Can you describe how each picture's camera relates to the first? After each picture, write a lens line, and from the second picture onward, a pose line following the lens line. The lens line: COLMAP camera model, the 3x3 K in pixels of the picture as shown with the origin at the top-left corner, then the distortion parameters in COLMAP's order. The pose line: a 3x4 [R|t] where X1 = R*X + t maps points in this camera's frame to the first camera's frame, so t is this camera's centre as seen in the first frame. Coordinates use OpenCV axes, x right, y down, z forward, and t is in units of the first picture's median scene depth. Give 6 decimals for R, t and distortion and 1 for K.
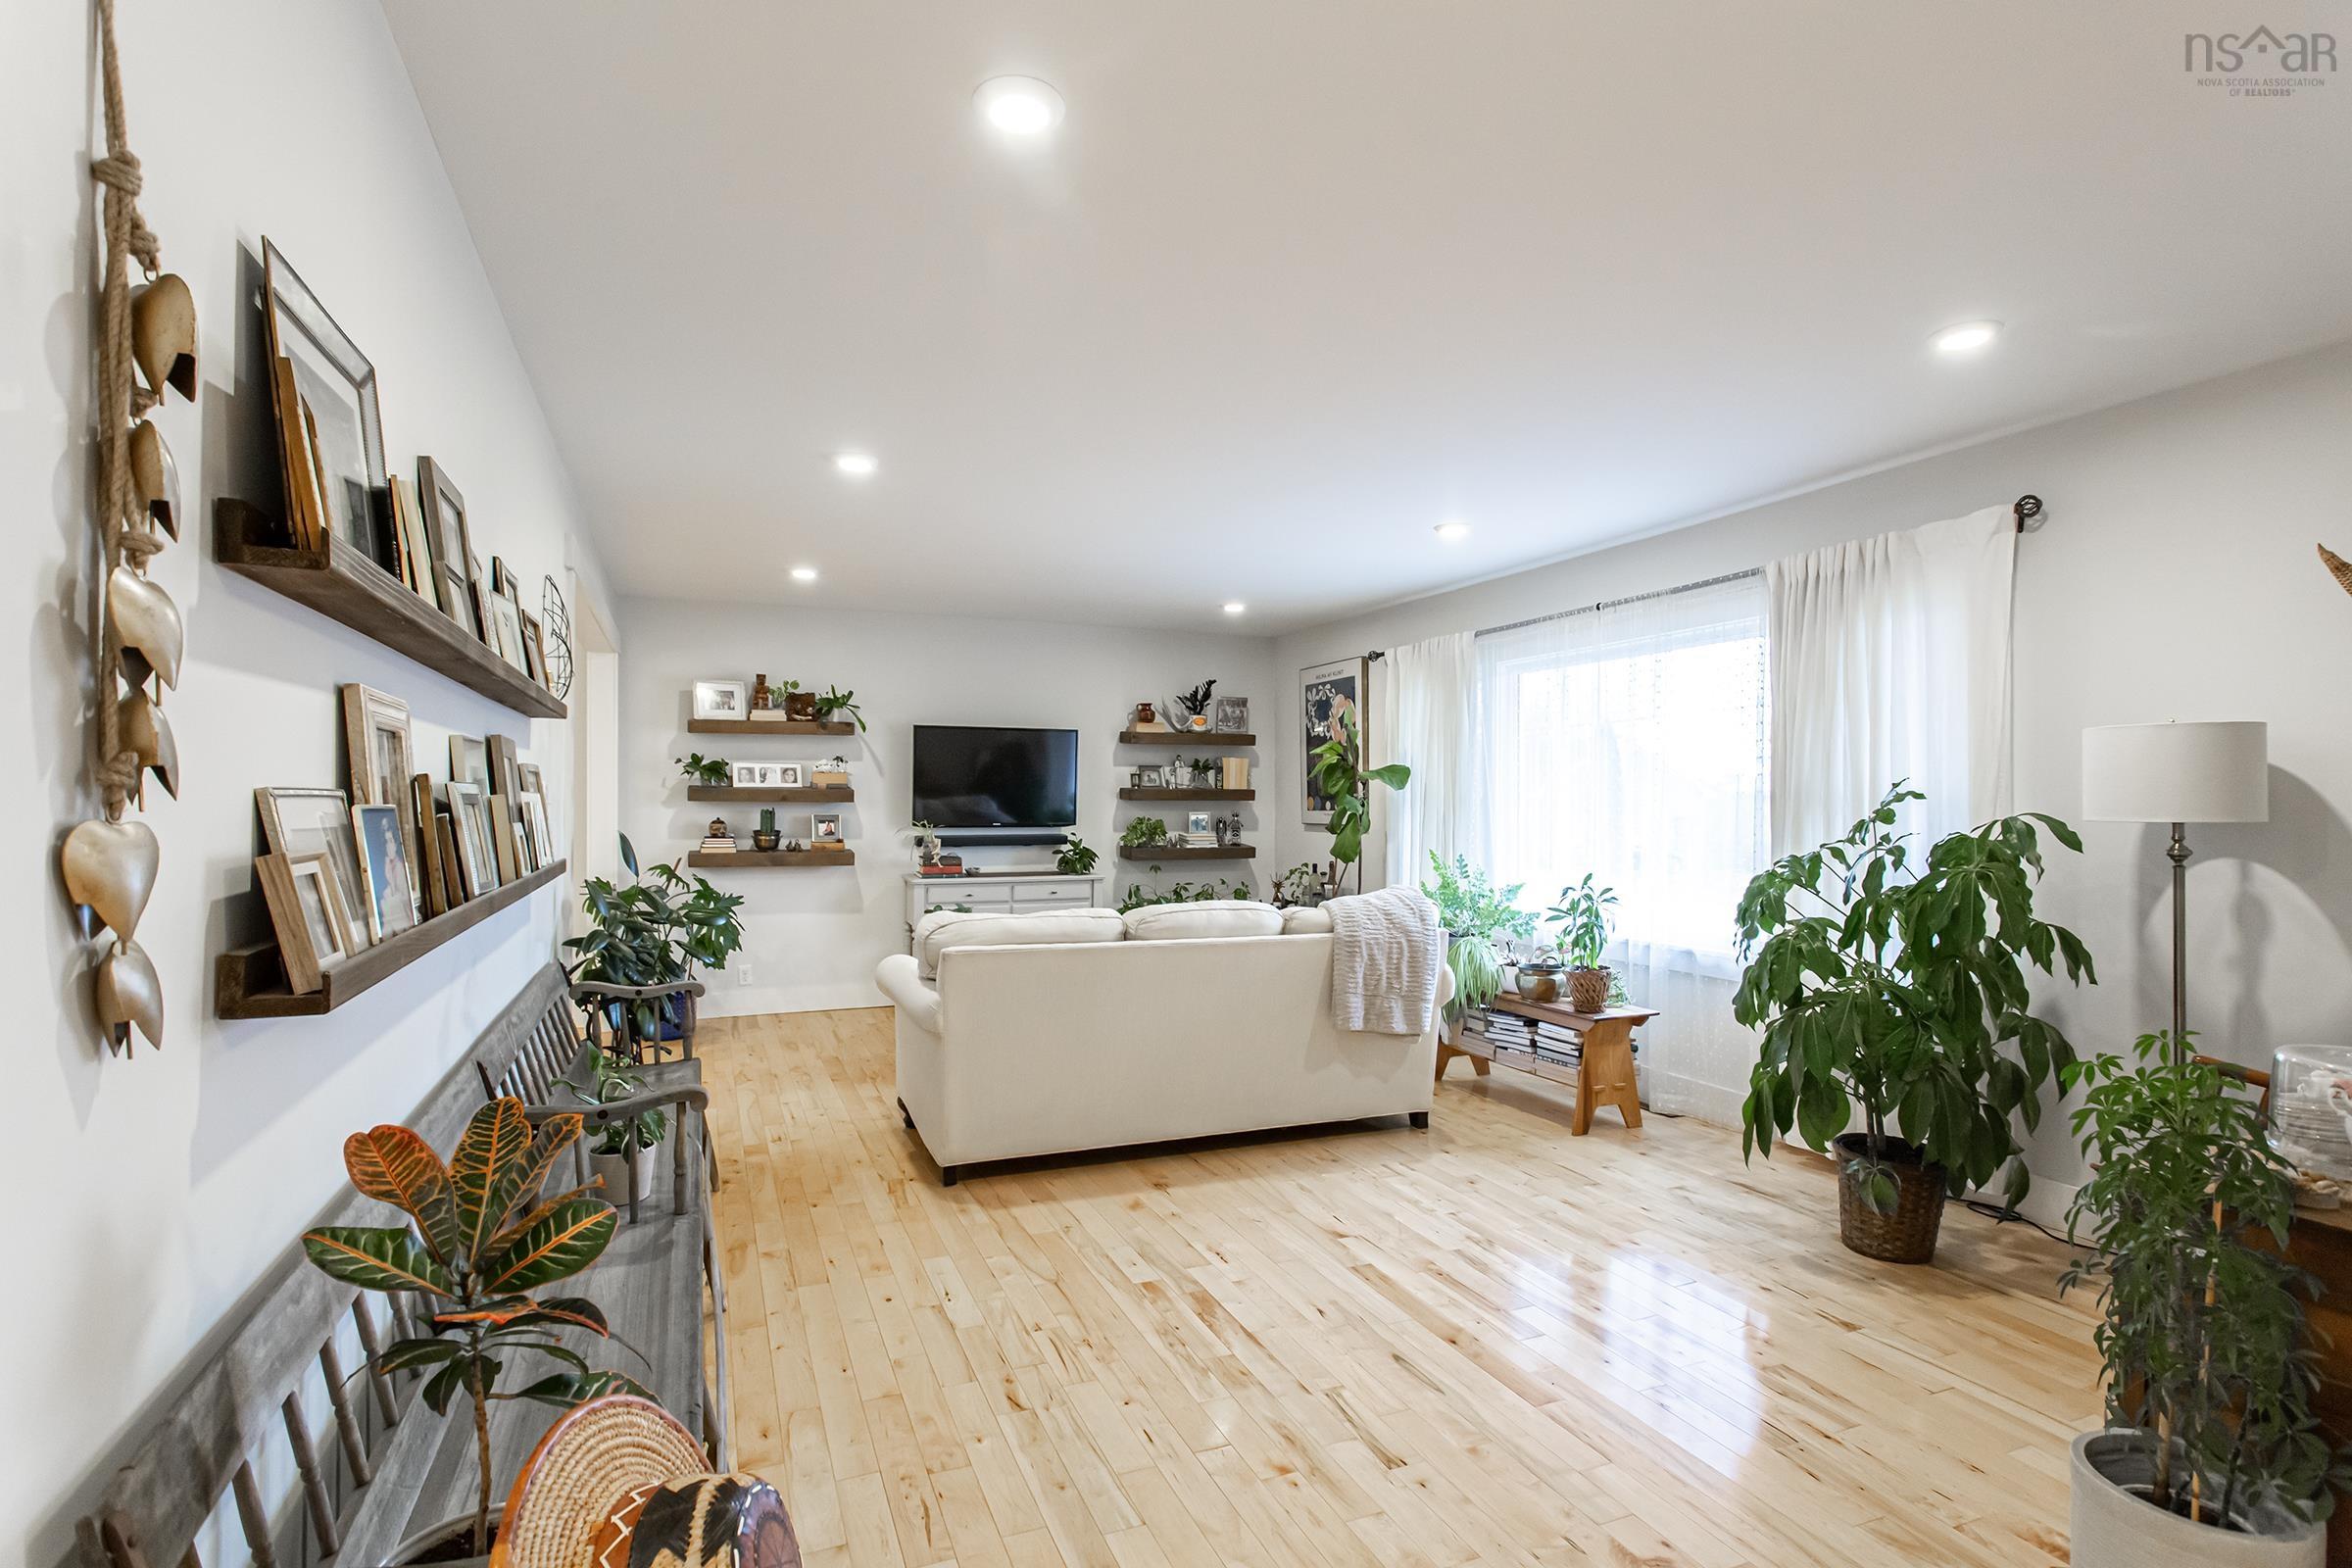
lens RADIAL K [[1153.6, 0, 1176.0], [0, 1153.6, 784.0], [0, 0, 1]] dist [-0.000411, -0.000057]
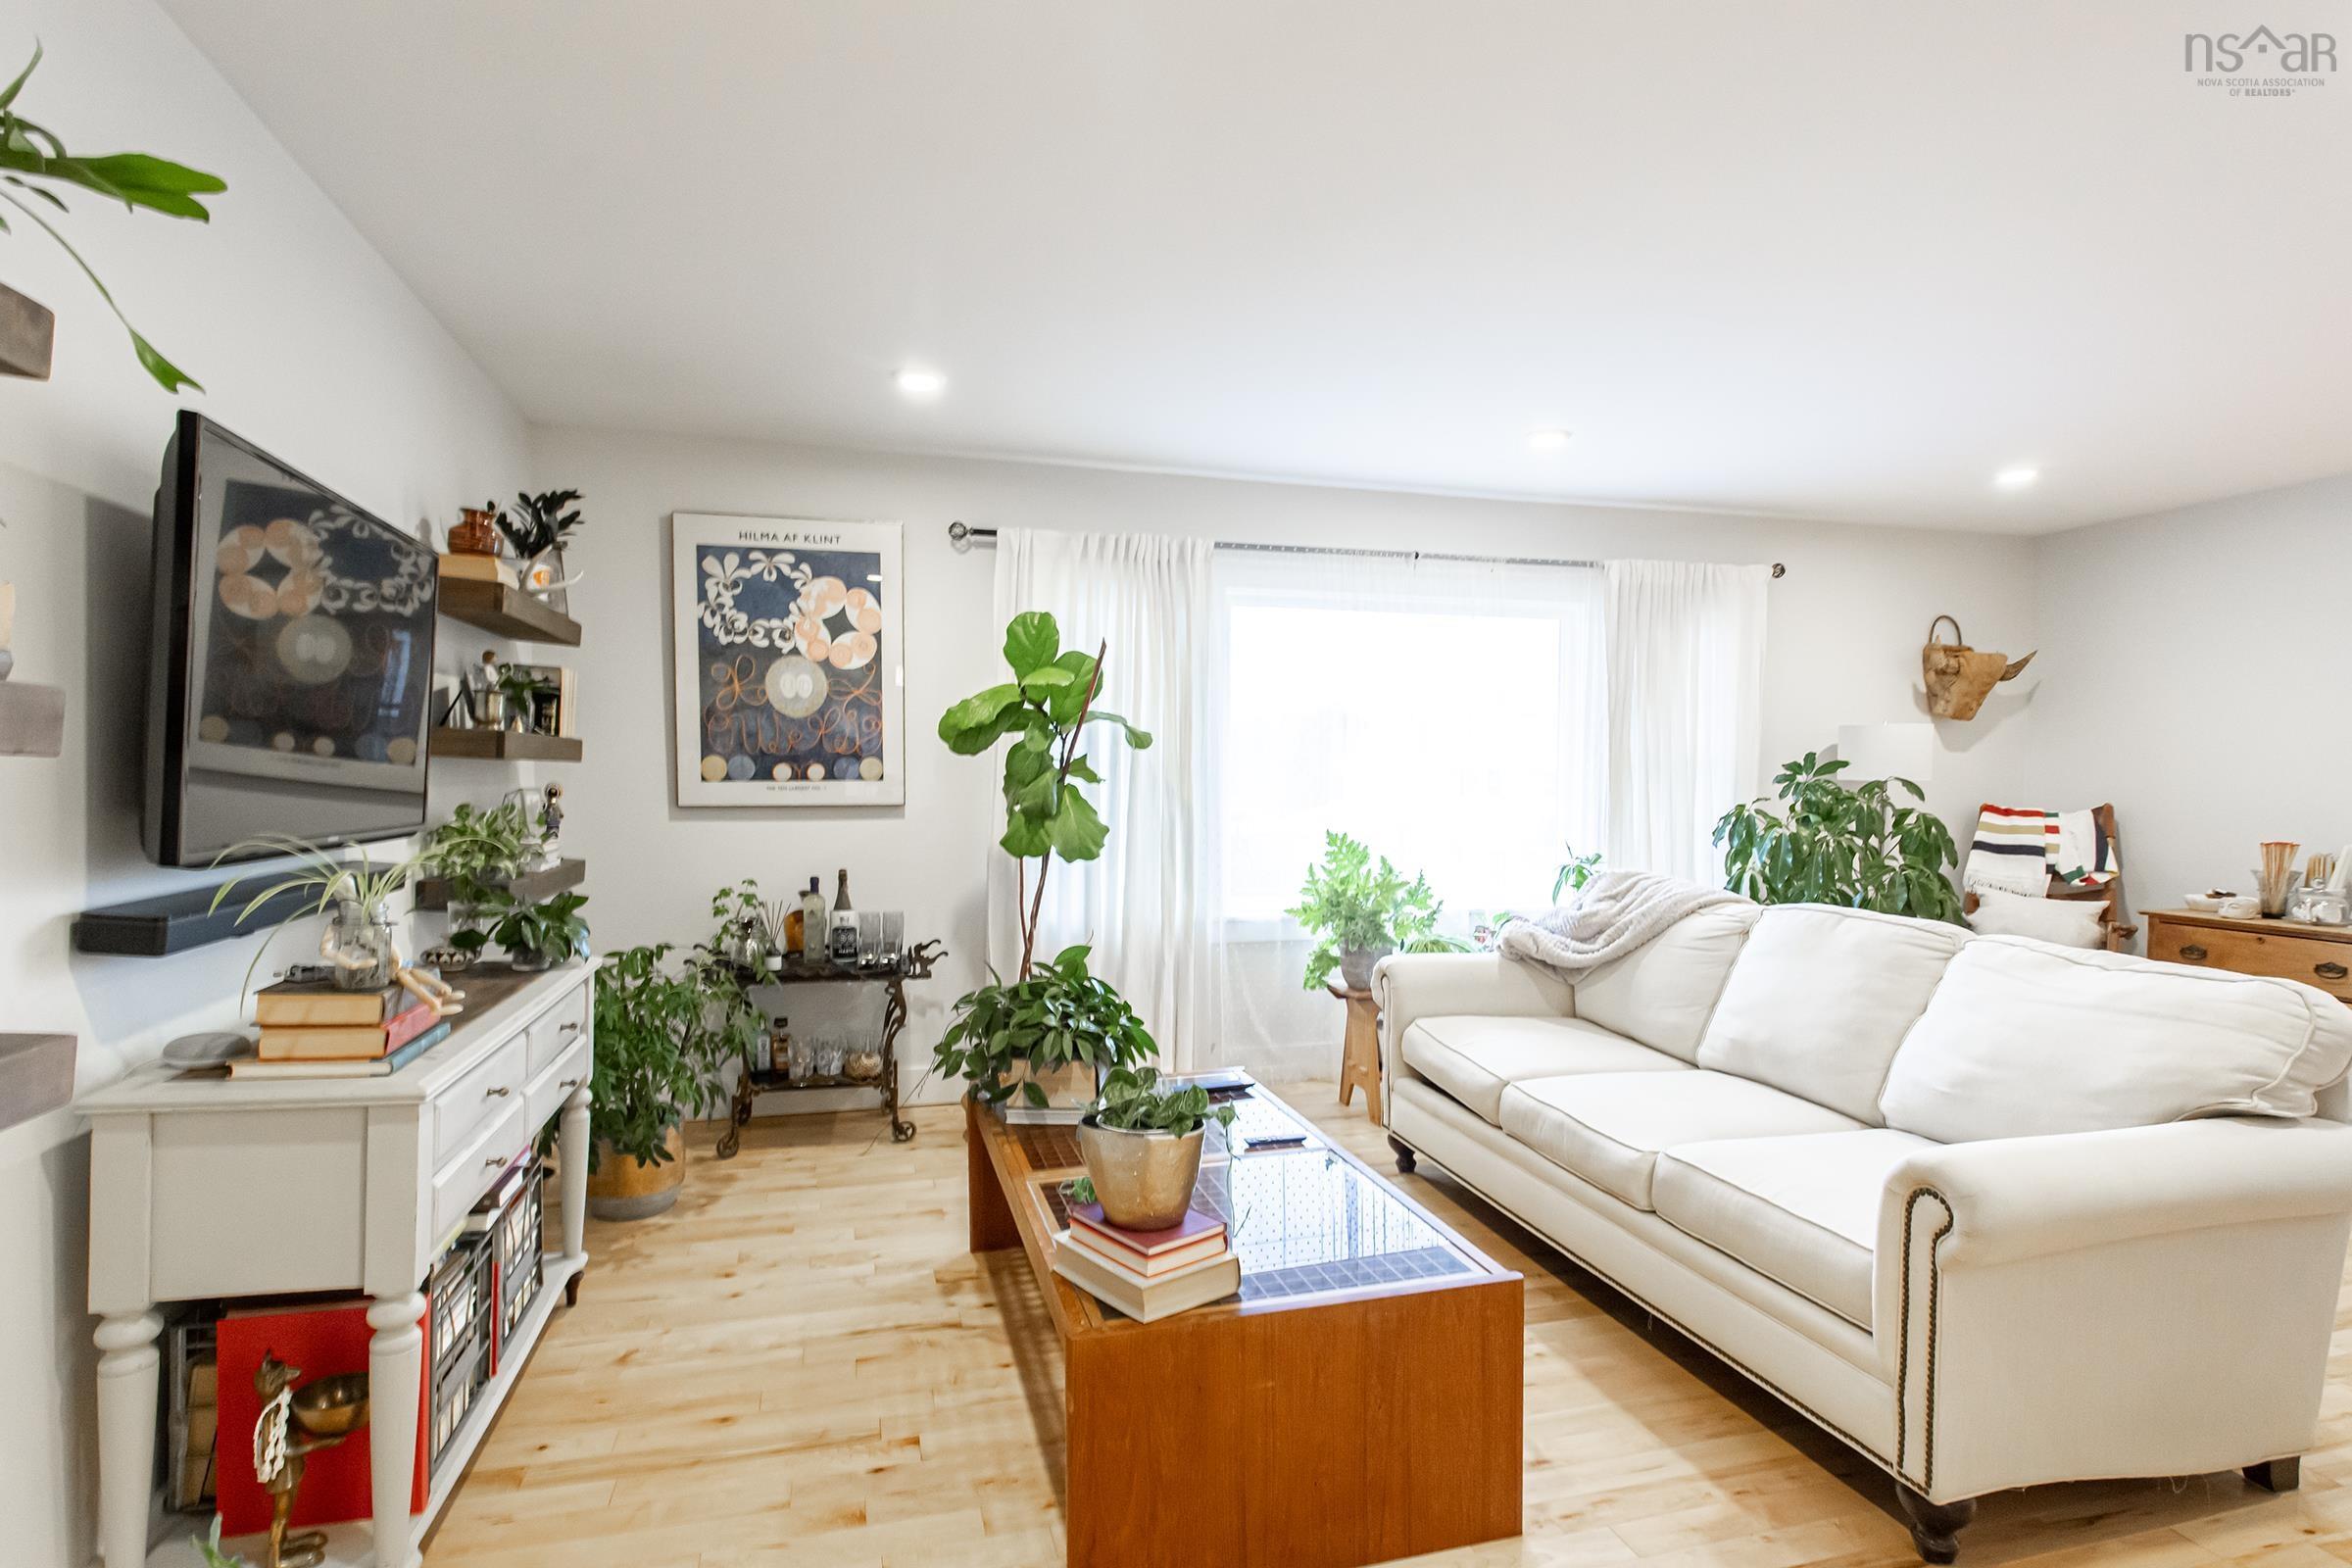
lens RADIAL K [[1153.6, 0, 1176.0], [0, 1153.6, 784.0], [0, 0, 1]] dist [-0.000411, -0.000057]
pose [[0.121689, -0.006049, 0.992550, -0.405668], [-0.013573, 0.999878, 0.007758, 0.018007], [-0.992476, -0.014416, 0.121592, 0.755419]]
